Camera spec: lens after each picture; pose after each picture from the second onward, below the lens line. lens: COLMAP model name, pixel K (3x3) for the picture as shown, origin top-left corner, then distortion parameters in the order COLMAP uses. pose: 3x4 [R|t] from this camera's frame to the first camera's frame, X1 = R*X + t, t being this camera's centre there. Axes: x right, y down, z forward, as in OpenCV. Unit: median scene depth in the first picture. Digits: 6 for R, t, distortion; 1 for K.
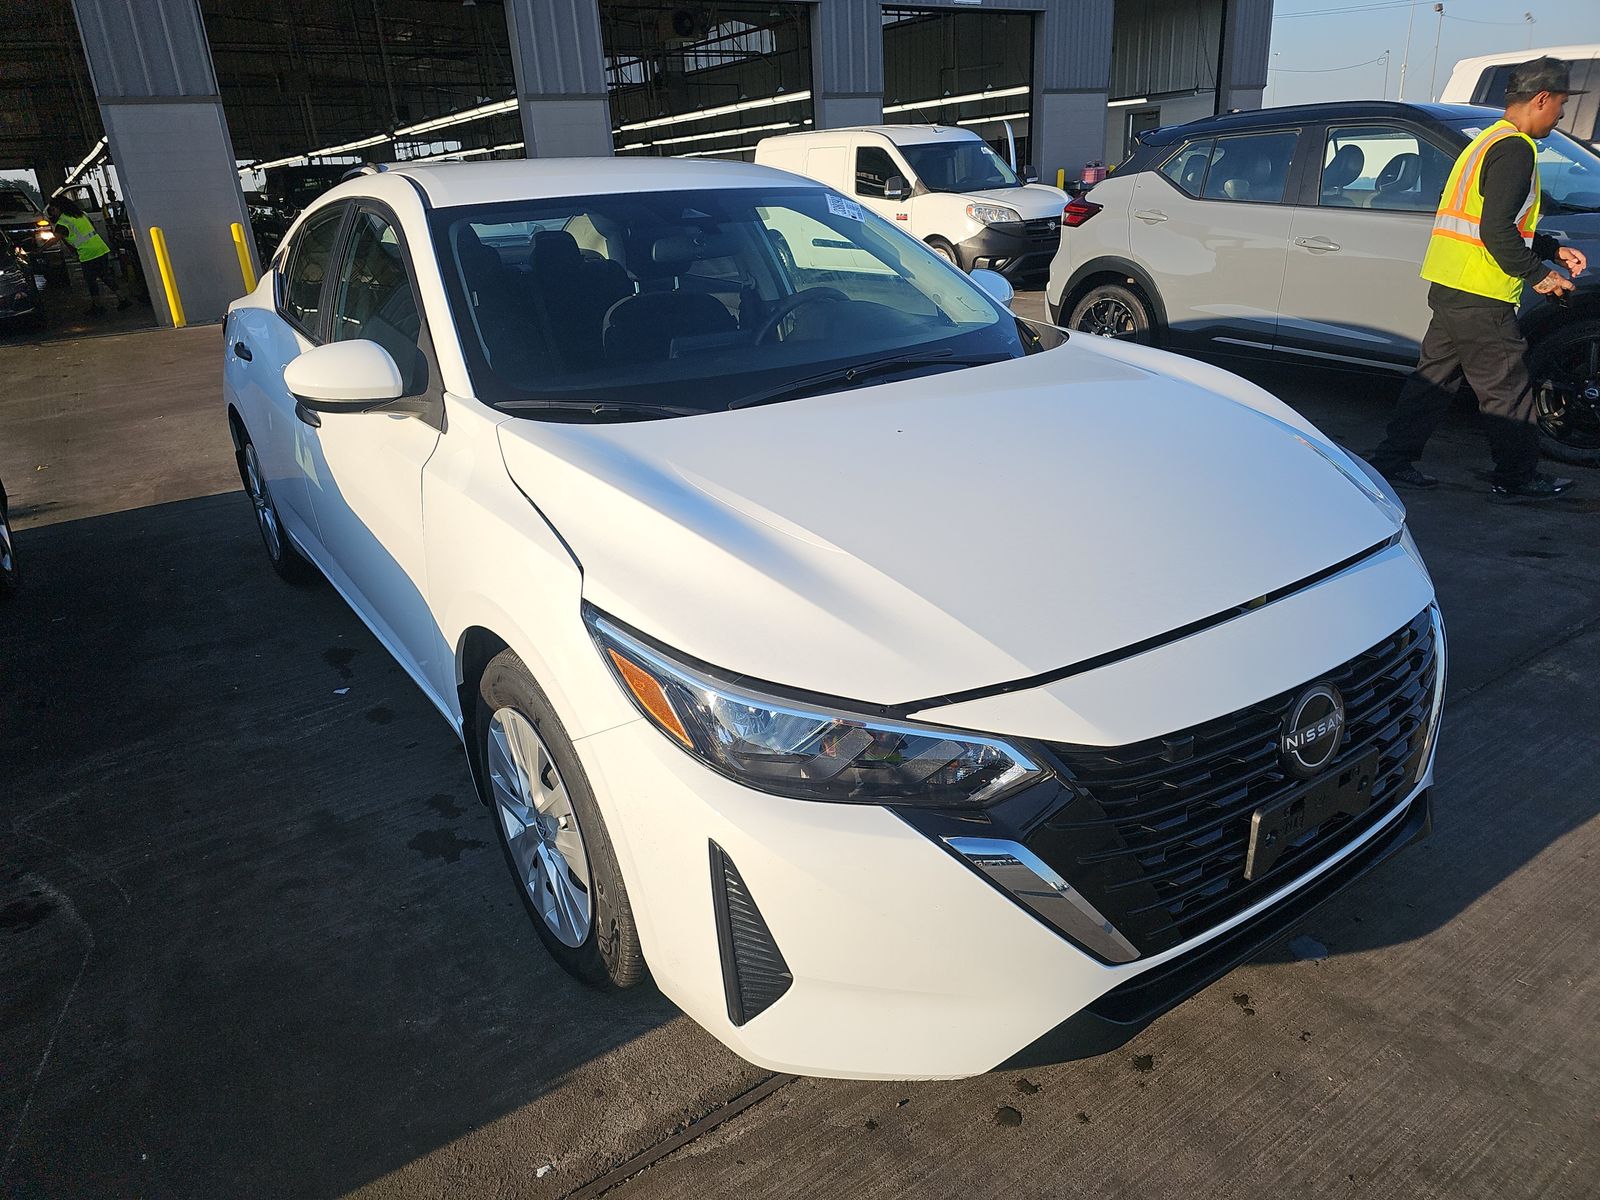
lens RADIAL K [[1059.6, 0, 798.9], [0, 1059.6, 587.5], [0, 0, 1]] dist [0.052583, -0.048776]
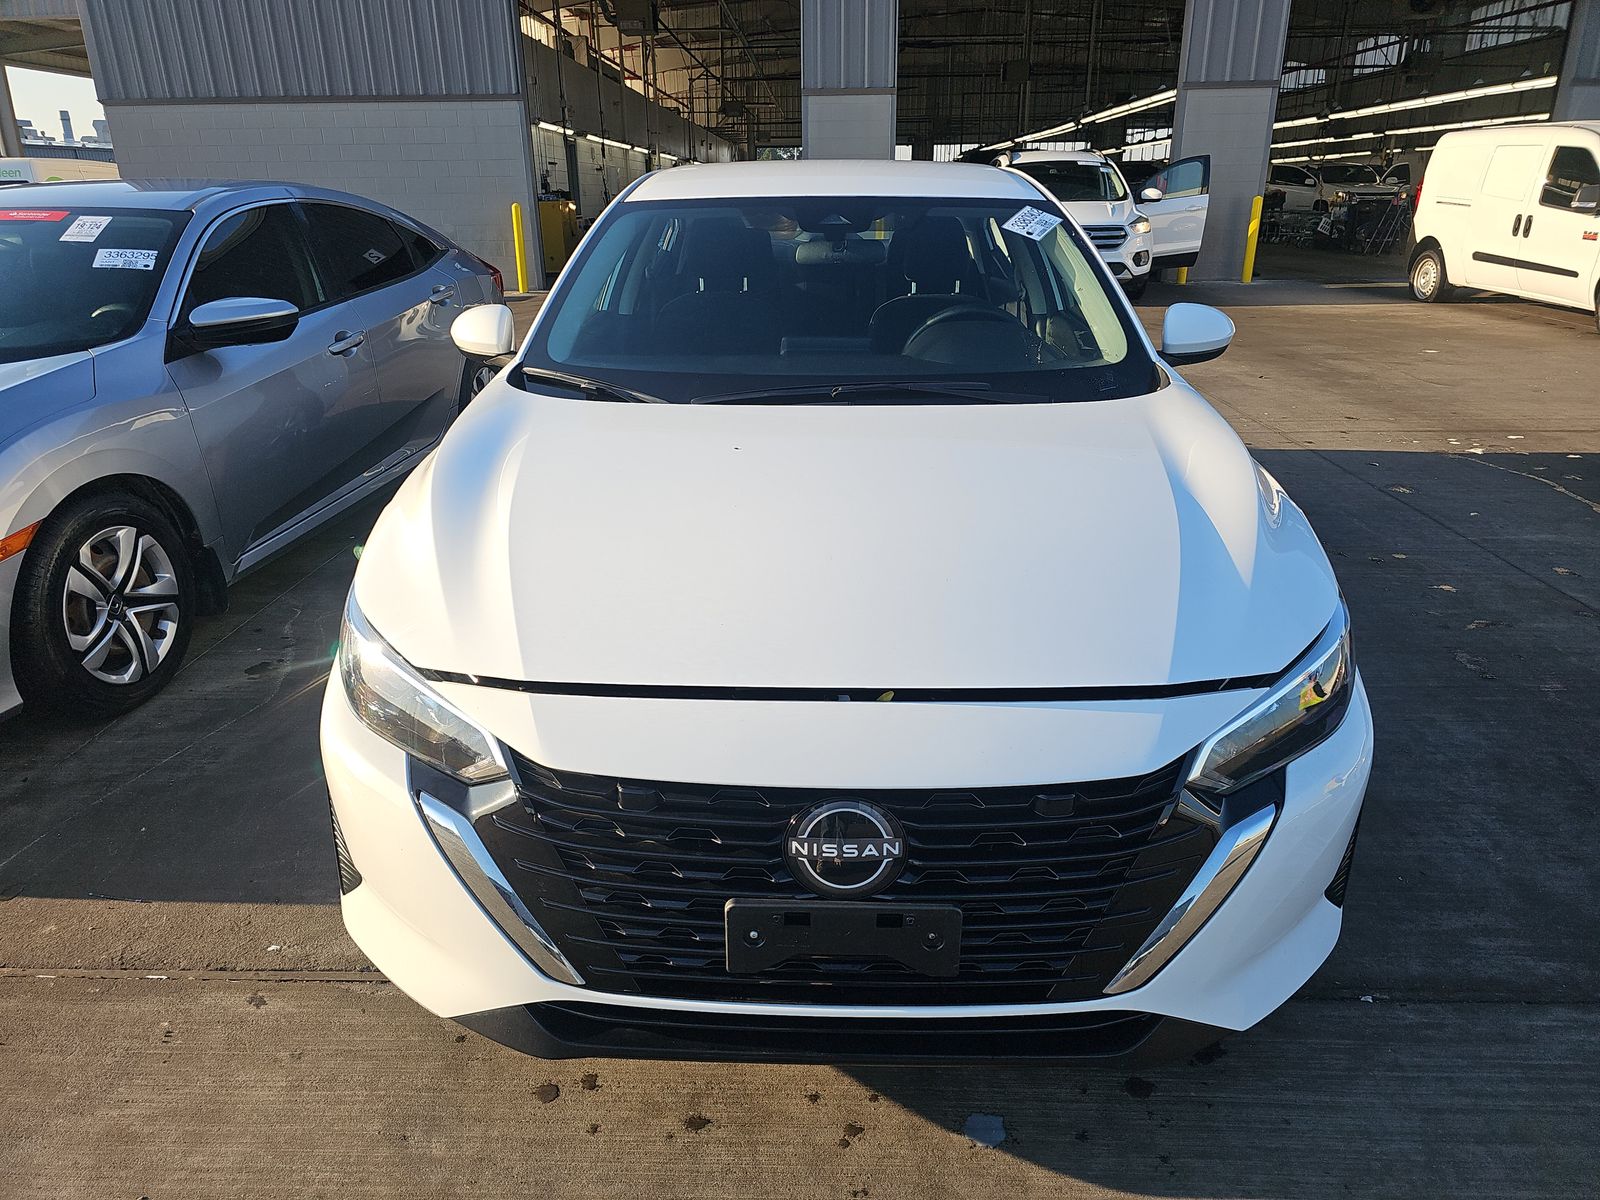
lens RADIAL K [[1065.8, 0, 800.0], [0, 1065.8, 600.0], [0, 0, 1]] dist [0.036176, -0.035460]
pose [[0.808333, 0.252526, -0.531816, 0.109632], [-0.241643, 0.966048, 0.091431, -0.017290], [0.536848, 0.054602, 0.841910, 0.028448]]
